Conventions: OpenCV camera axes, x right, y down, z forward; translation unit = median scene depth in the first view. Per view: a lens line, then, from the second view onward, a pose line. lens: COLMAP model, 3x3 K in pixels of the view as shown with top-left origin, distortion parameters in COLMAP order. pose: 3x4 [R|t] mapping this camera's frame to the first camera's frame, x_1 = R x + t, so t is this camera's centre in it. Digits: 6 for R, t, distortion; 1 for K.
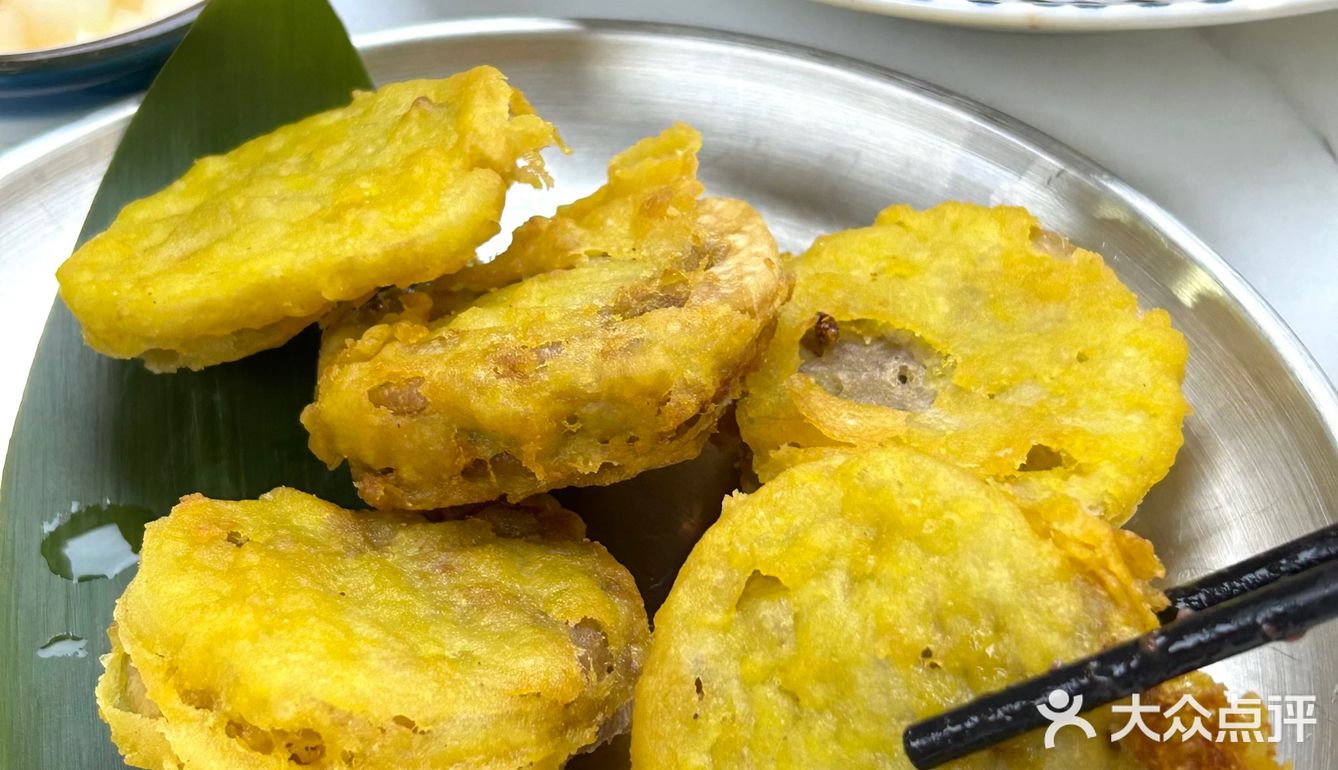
lens RADIAL K [[2082.8, 0, 662.2], [0, 2082.8, 386.9], [0, 0, 1]] dist [0.184770, -0.692515]
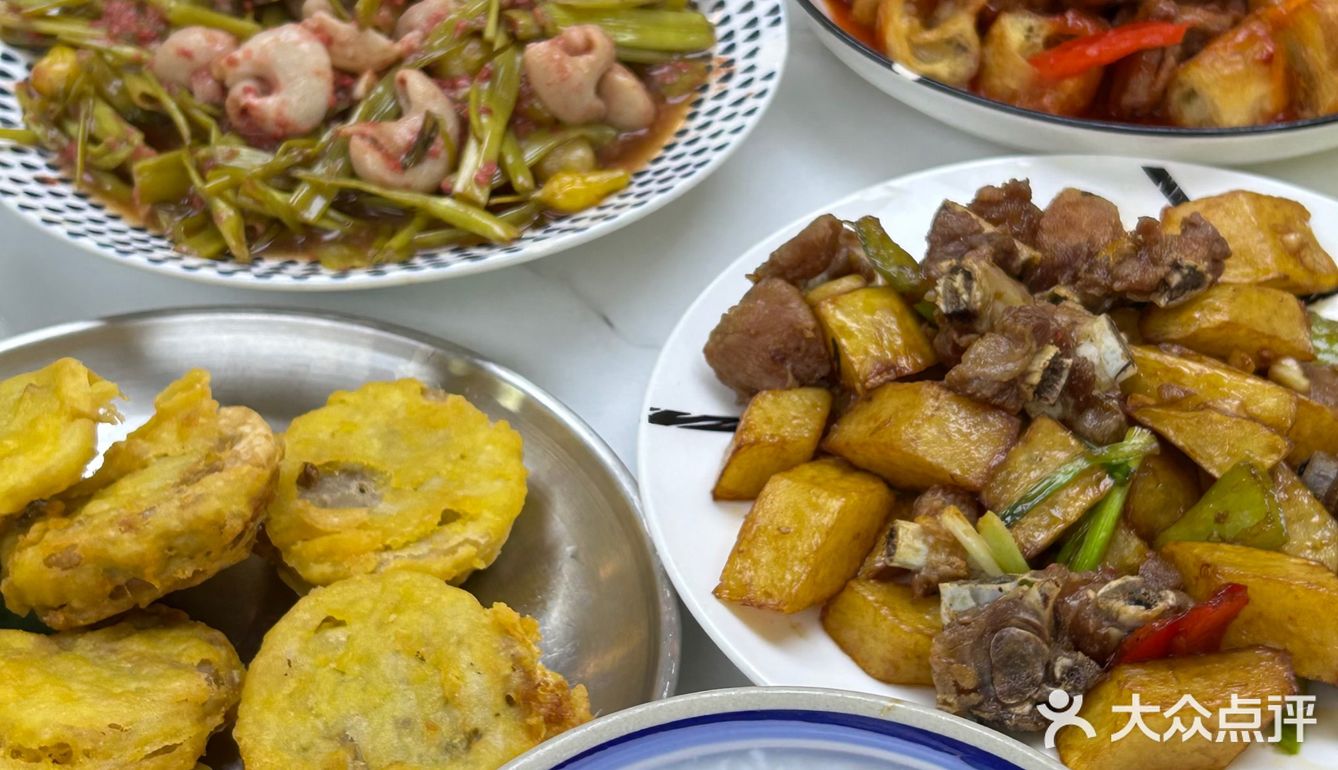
lens RADIAL K [[2082.8, 0, 662.2], [0, 2082.8, 386.9], [0, 0, 1]] dist [0.184770, -0.692515]
pose [[0.949465, -0.198634, 0.243023, -0.049415], [0.220899, 0.972937, -0.067803, 0.086595], [-0.222978, 0.118060, 0.967648, -0.723144]]
